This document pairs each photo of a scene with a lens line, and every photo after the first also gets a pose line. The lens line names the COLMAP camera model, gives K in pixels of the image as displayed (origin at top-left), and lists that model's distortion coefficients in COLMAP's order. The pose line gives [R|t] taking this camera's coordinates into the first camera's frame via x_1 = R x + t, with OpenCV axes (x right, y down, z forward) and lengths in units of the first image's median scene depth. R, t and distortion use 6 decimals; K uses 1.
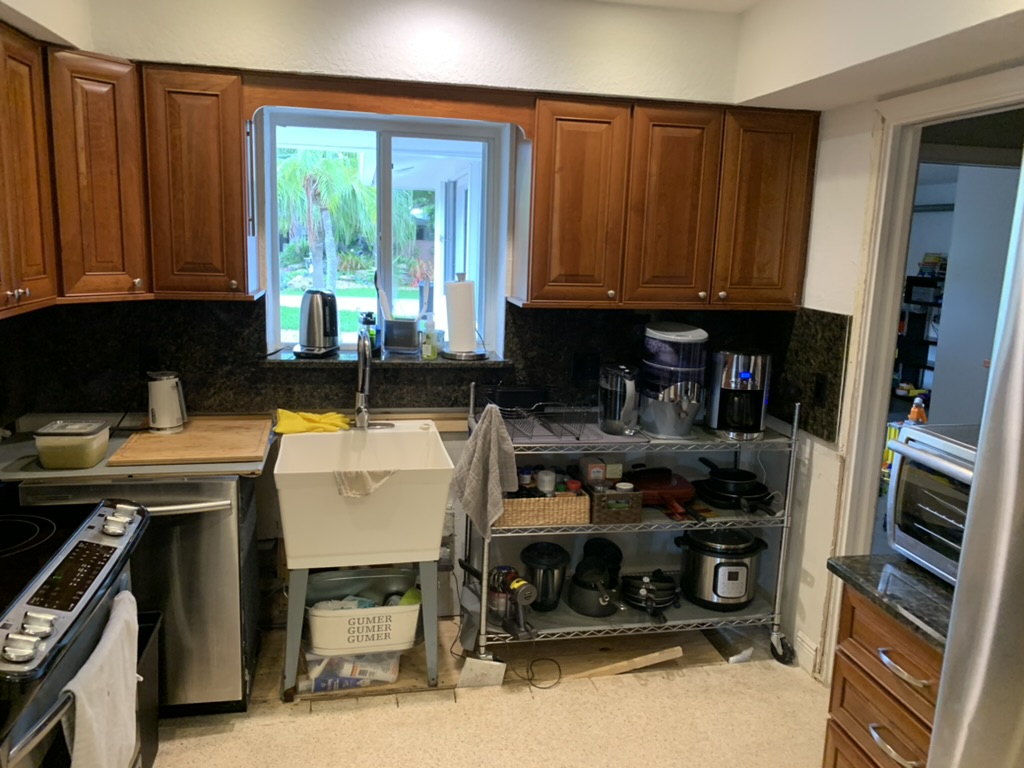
lens RADIAL K [[779.3, 0, 514.2], [0, 779.3, 380.9], [0, 0, 1]] dist [0.050070, -0.043635]
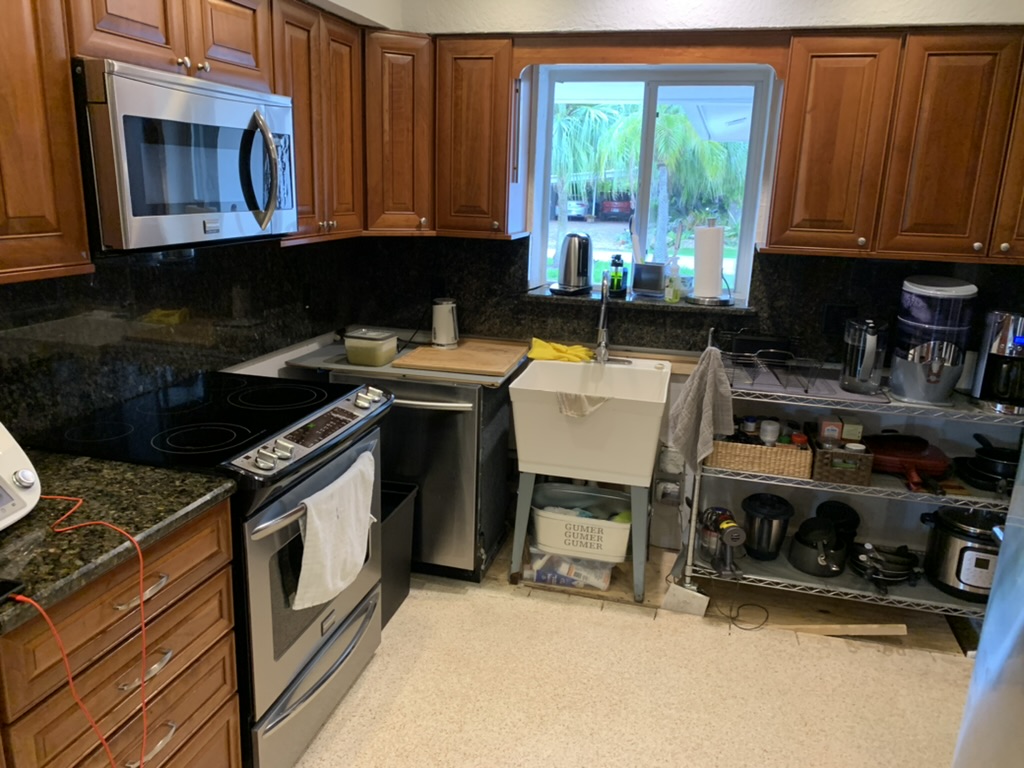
lens RADIAL K [[779.3, 0, 511.2], [0, 779.3, 390.8], [0, 0, 1]] dist [0.050070, -0.043635]
pose [[0.898608, 0.108346, -0.425164, 0.172054], [-0.082287, 0.993453, 0.079245, 0.026939], [0.430967, -0.036225, 0.901640, -0.045703]]
